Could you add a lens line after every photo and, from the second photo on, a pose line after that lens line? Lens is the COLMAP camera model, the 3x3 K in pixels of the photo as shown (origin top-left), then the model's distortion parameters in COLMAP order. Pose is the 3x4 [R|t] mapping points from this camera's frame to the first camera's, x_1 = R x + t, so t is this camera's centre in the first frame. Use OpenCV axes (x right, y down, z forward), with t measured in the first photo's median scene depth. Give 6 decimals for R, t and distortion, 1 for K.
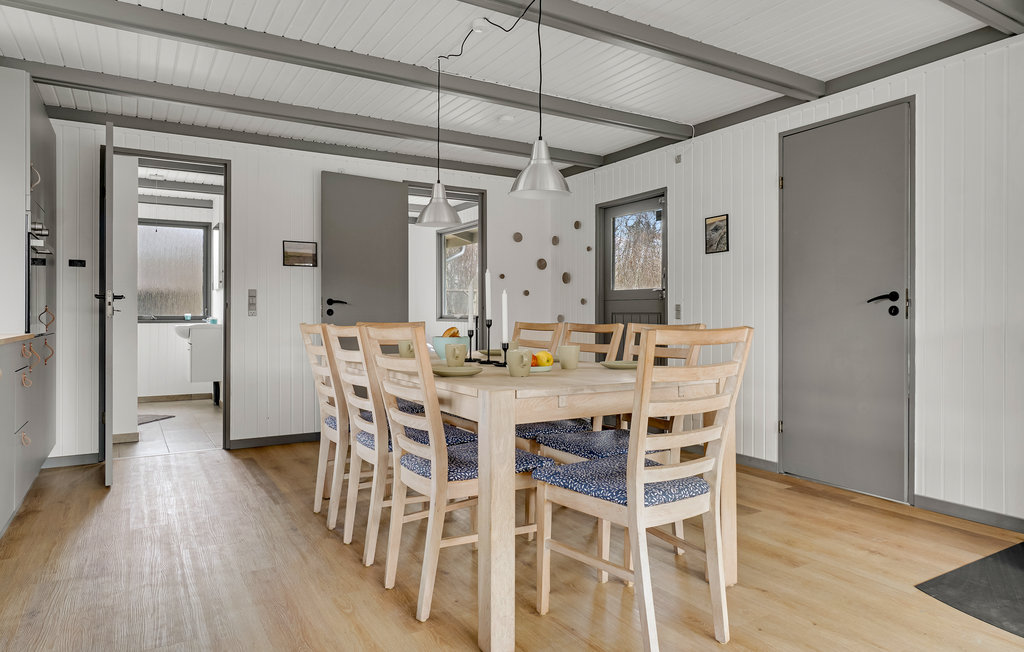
lens RADIAL K [[673.7, 0, 538.7], [0, 673.7, 328.1], [0, 0, 1]] dist [0.073283, -0.000982]
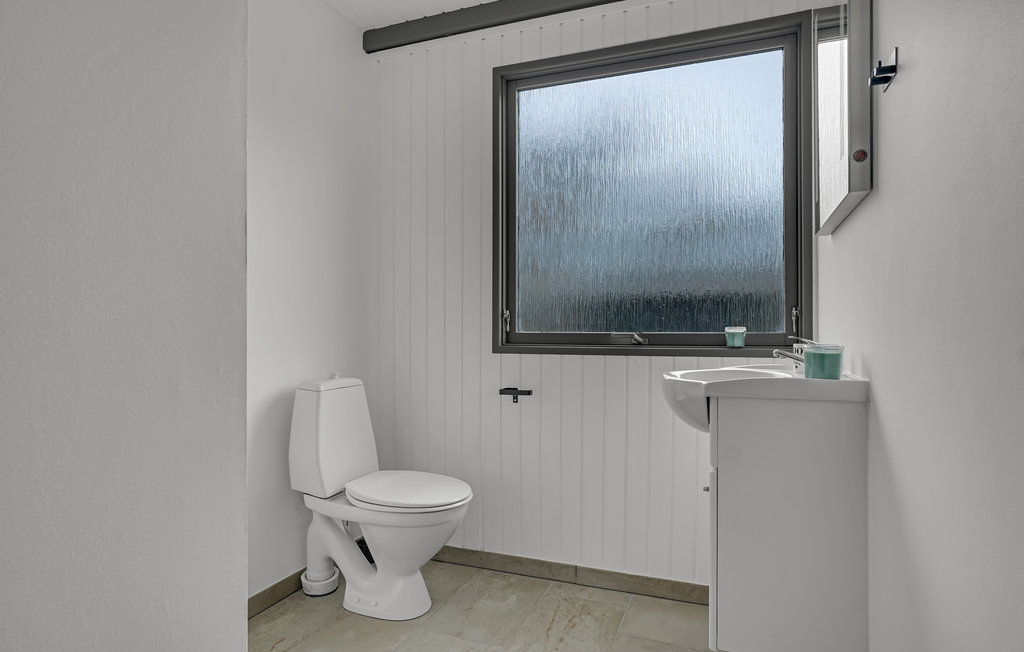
lens RADIAL K [[580.8, 0, 512.0], [0, 580.8, 326.0], [0, 0, 1]] dist [0.000166, 0.000234]
pose [[0.601096, -0.009168, -0.799125, -0.365681], [-0.016555, 0.999577, -0.023921, -0.013518], [0.799006, 0.027608, 0.600689, 0.767351]]
